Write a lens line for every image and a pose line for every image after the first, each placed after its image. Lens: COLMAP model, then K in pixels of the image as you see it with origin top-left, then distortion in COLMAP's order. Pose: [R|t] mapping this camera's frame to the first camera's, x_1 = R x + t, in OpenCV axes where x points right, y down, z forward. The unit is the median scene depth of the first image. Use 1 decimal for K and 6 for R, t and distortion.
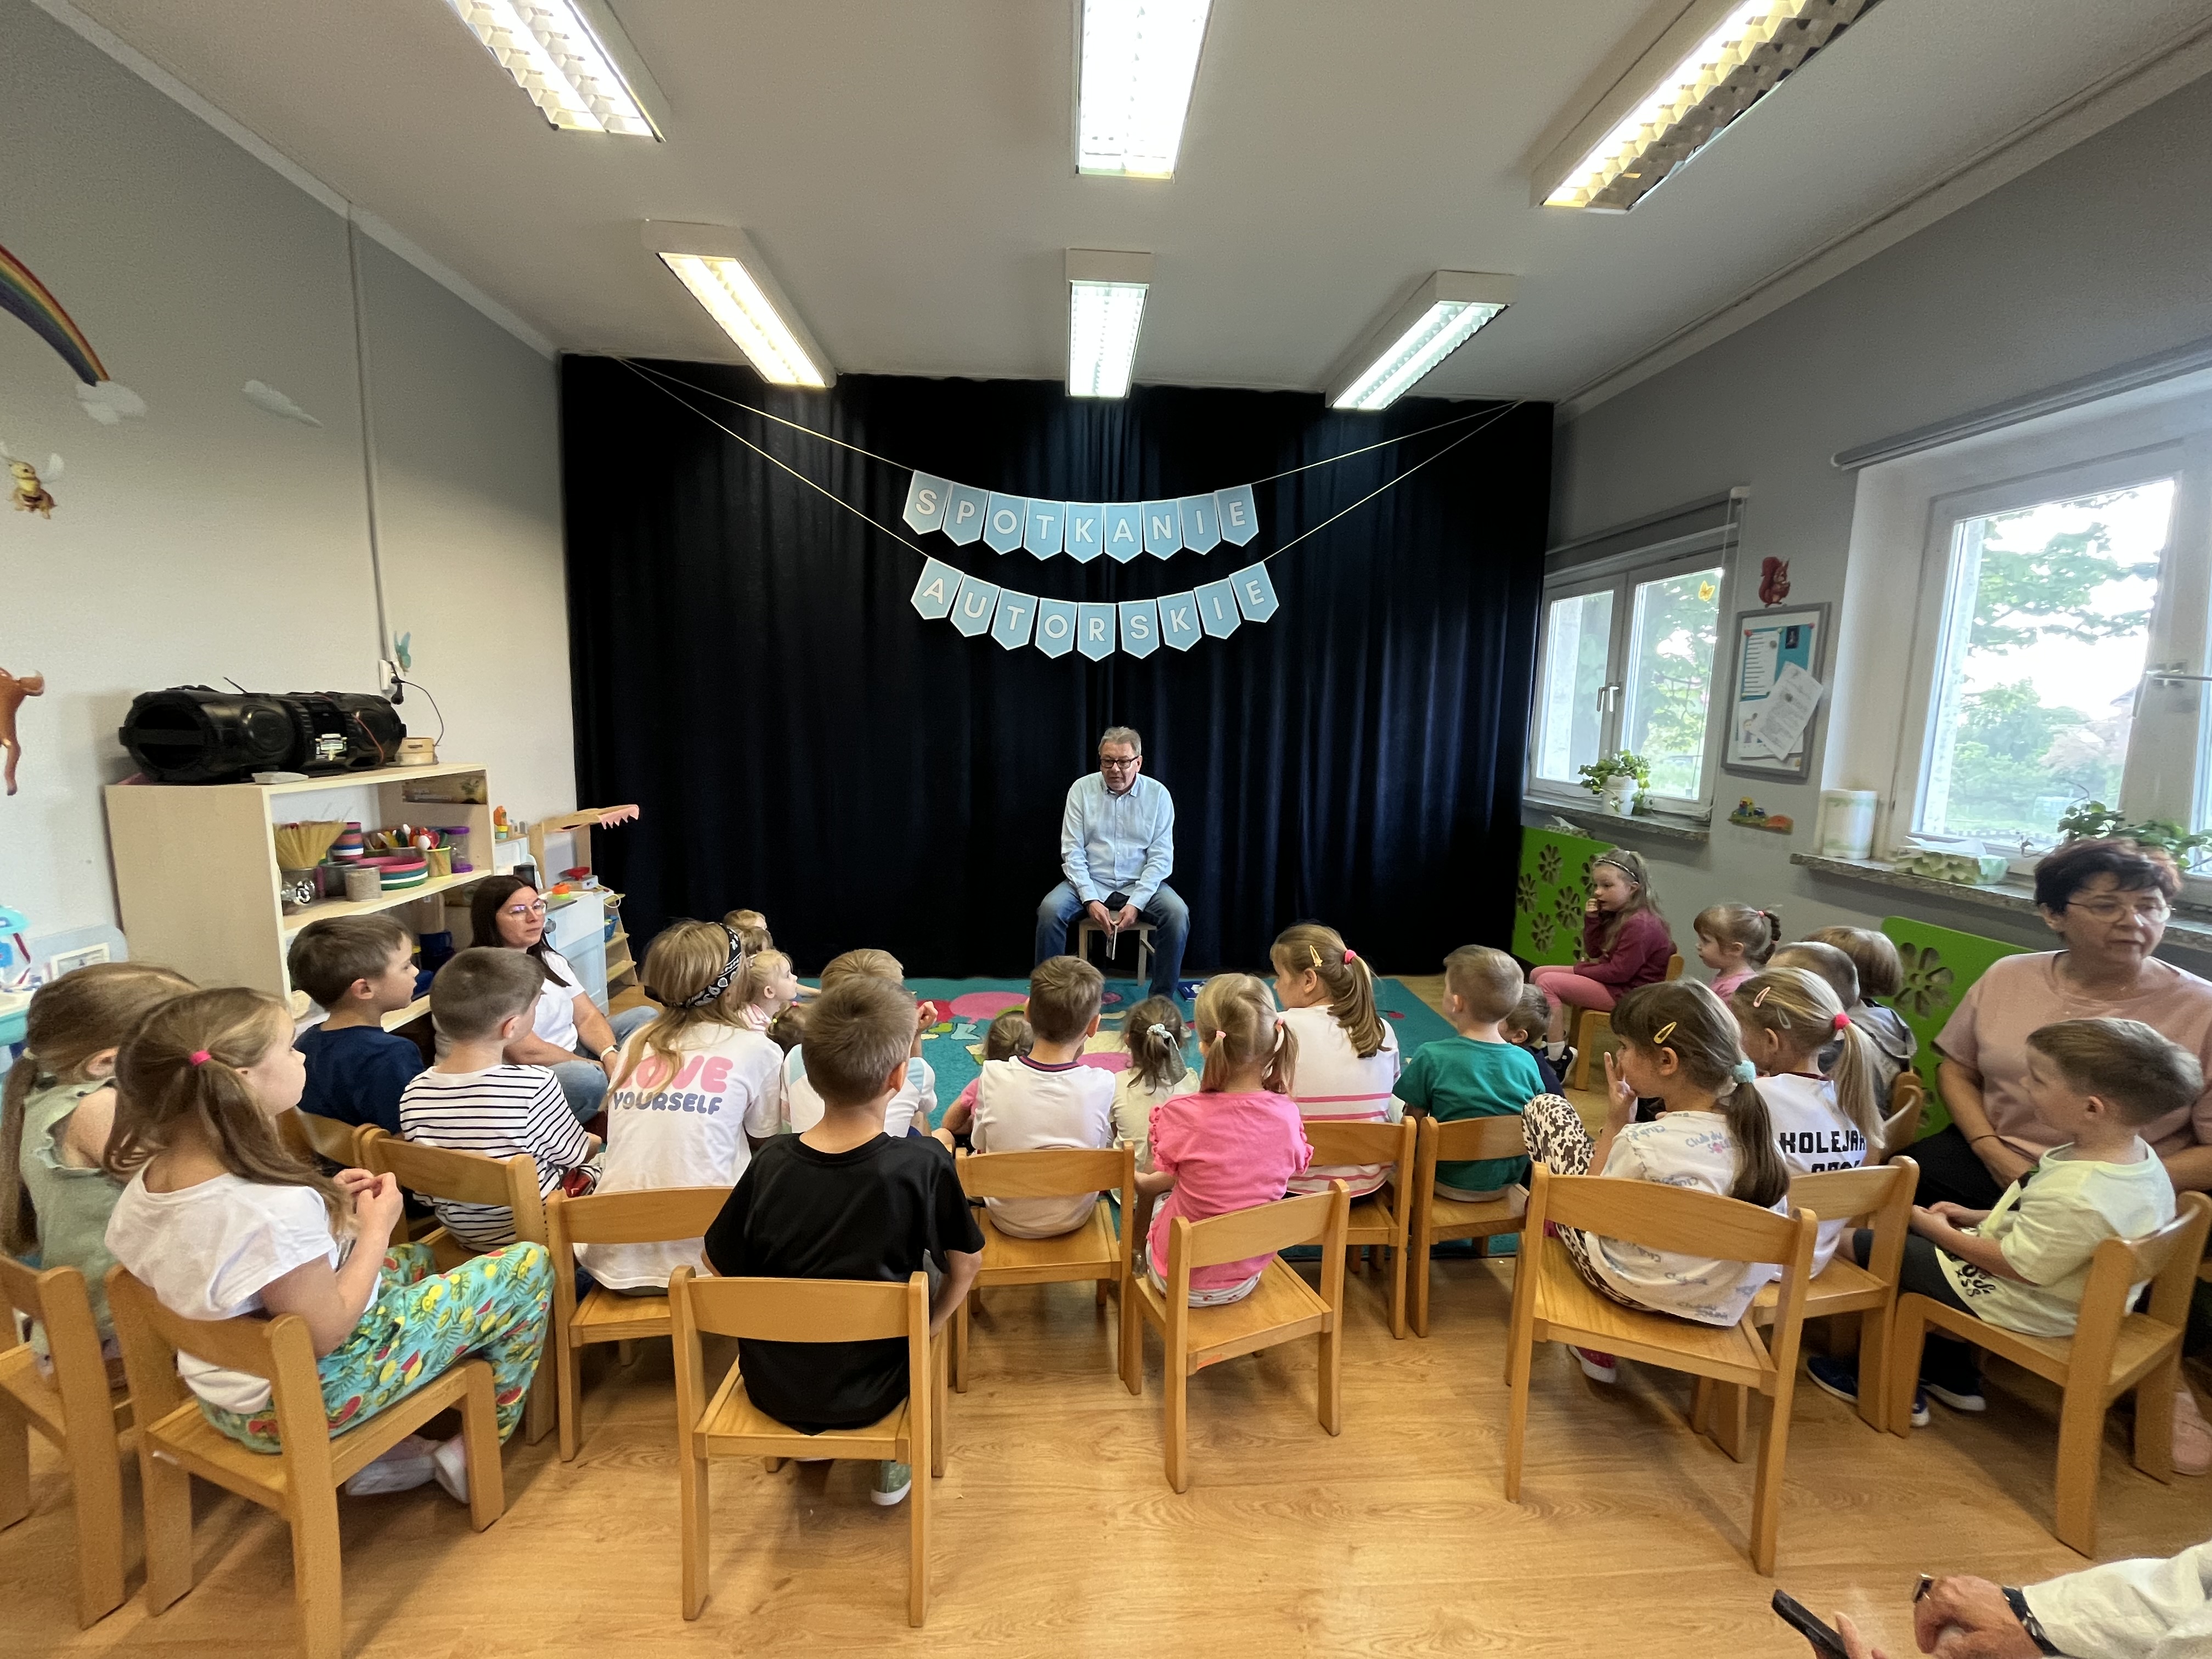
lens RADIAL K [[916.4, 0, 1110.6], [0, 916.4, 829.1], [0, 0, 1]] dist [0.001742, 0.000375]
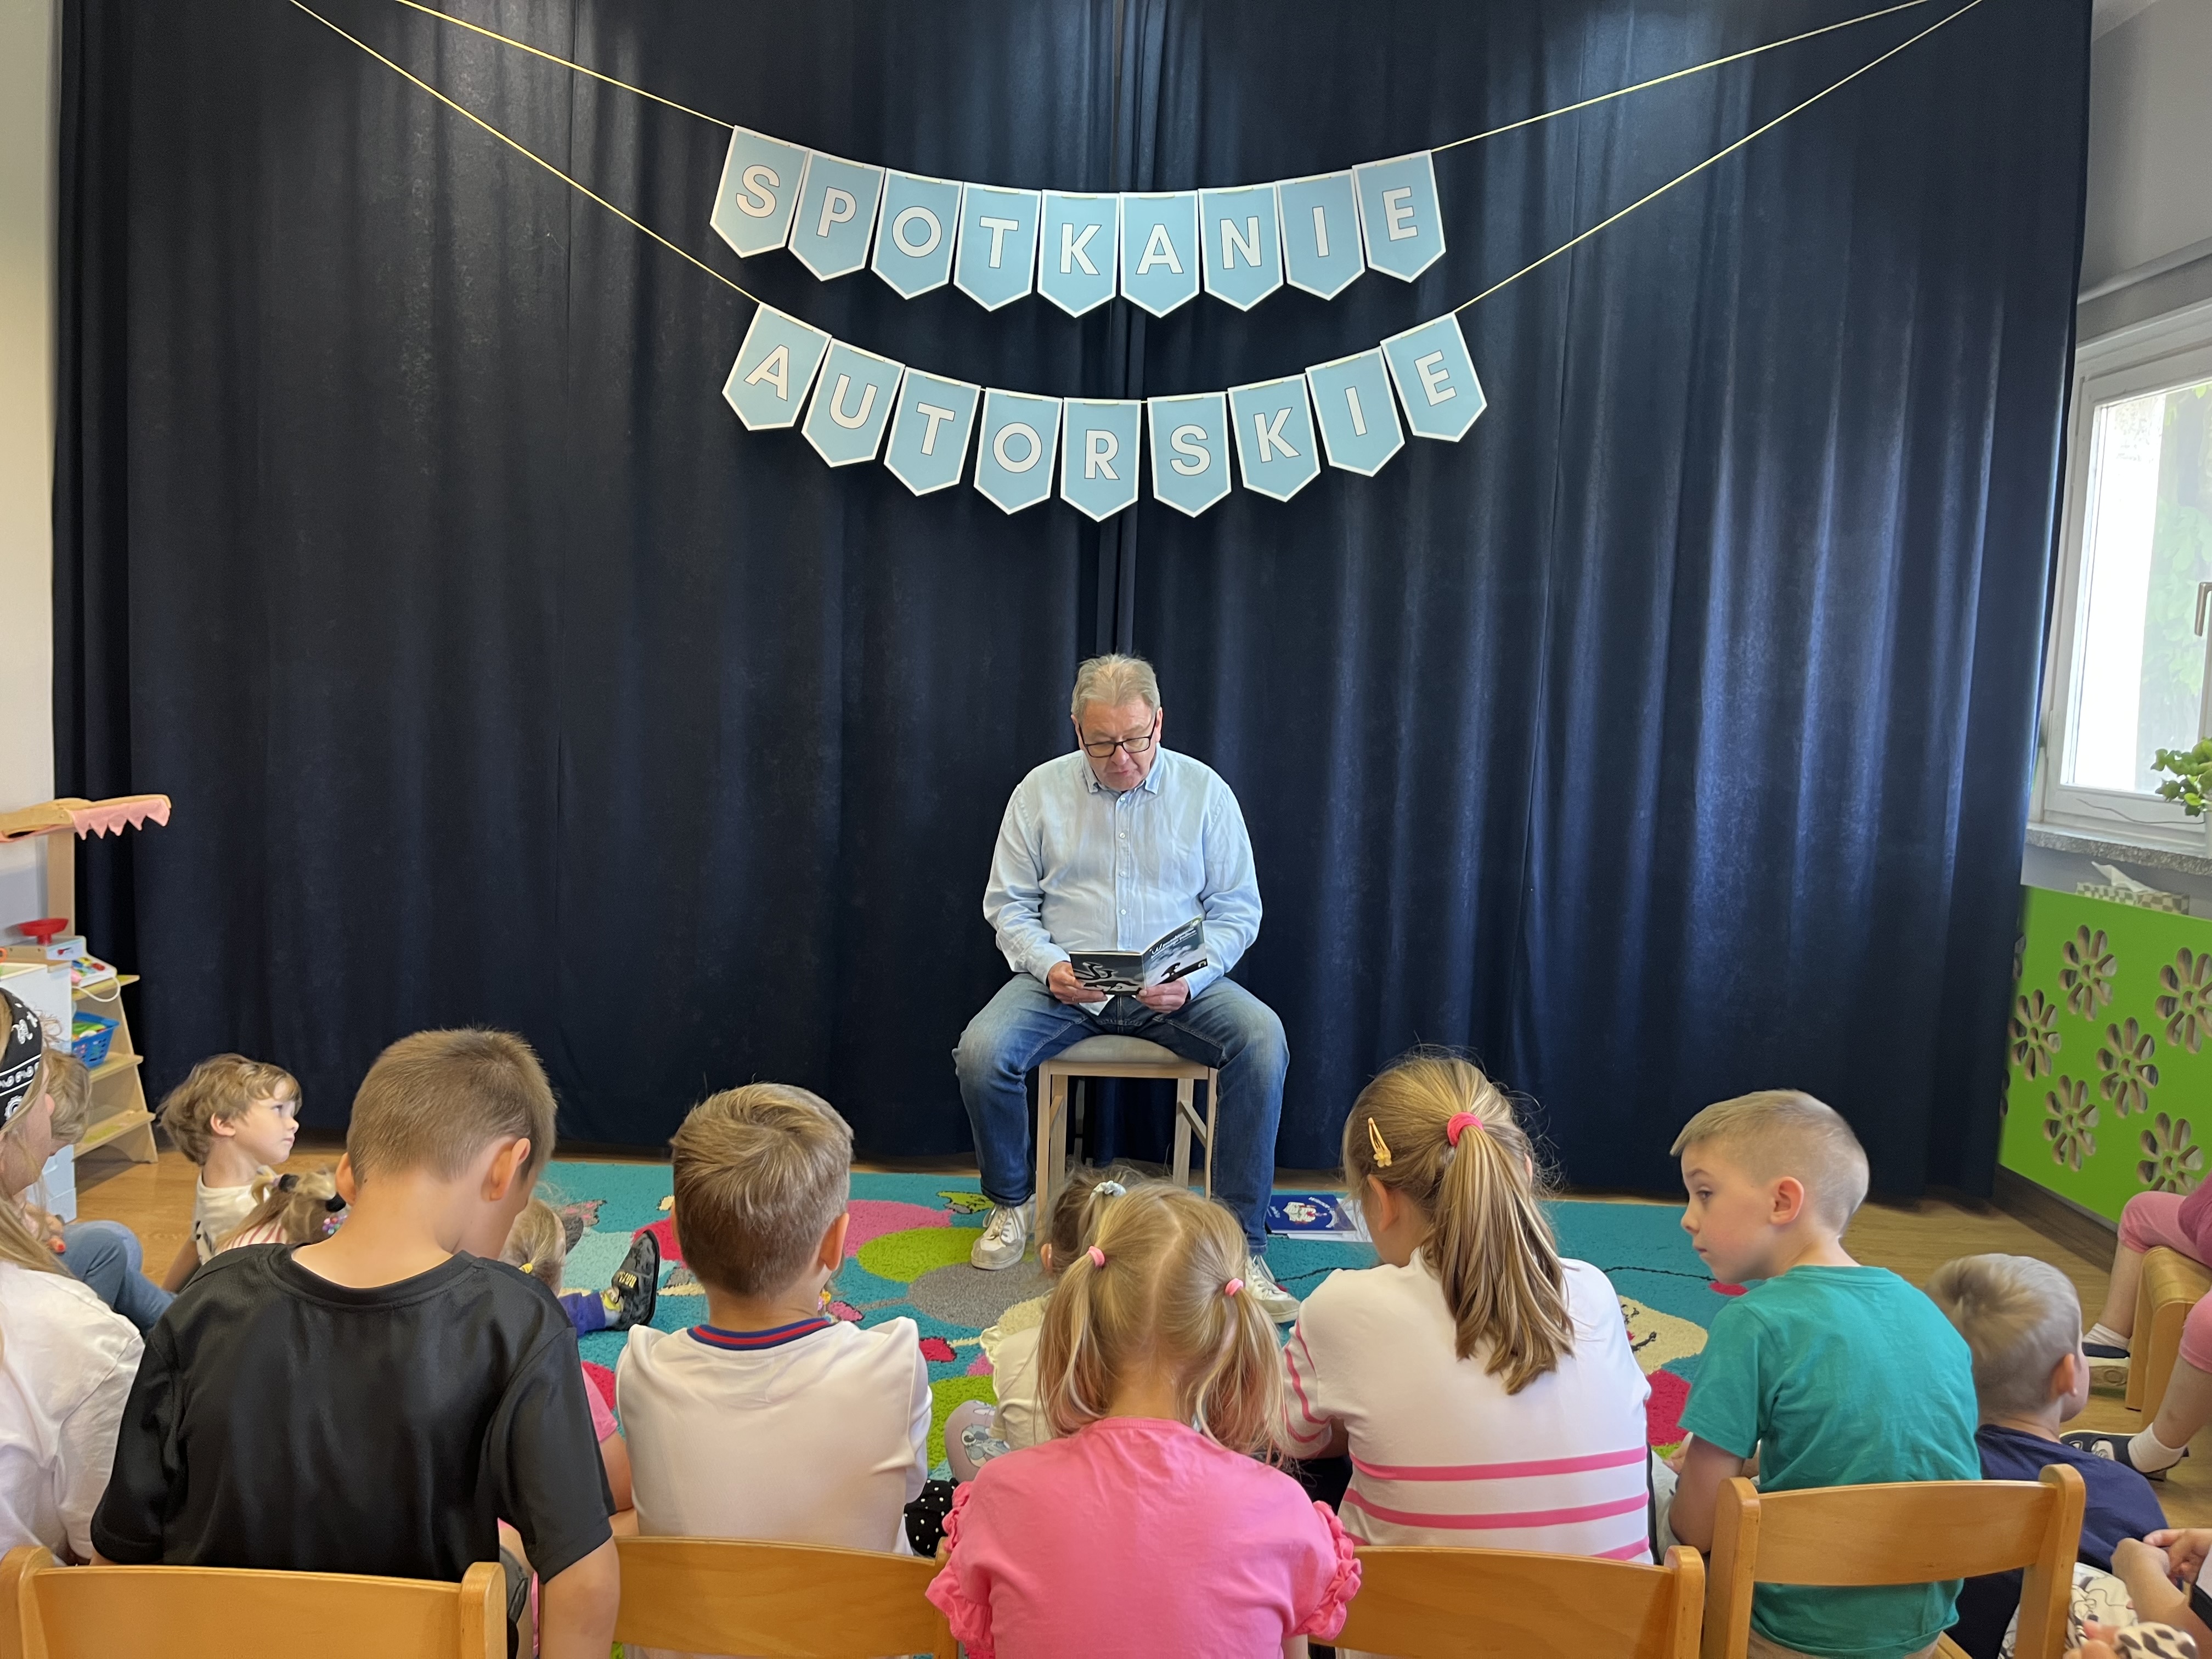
lens RADIAL K [[1698.4, 0, 1095.6], [0, 1698.4, 831.4], [0, 0, 1]] dist [0.055855, -0.072442]
pose [[0.996221, 0.021976, -0.084023, 0.062044], [-0.025467, 0.998846, -0.040710, 0.017866], [0.083031, 0.042696, 0.995632, 0.114061]]
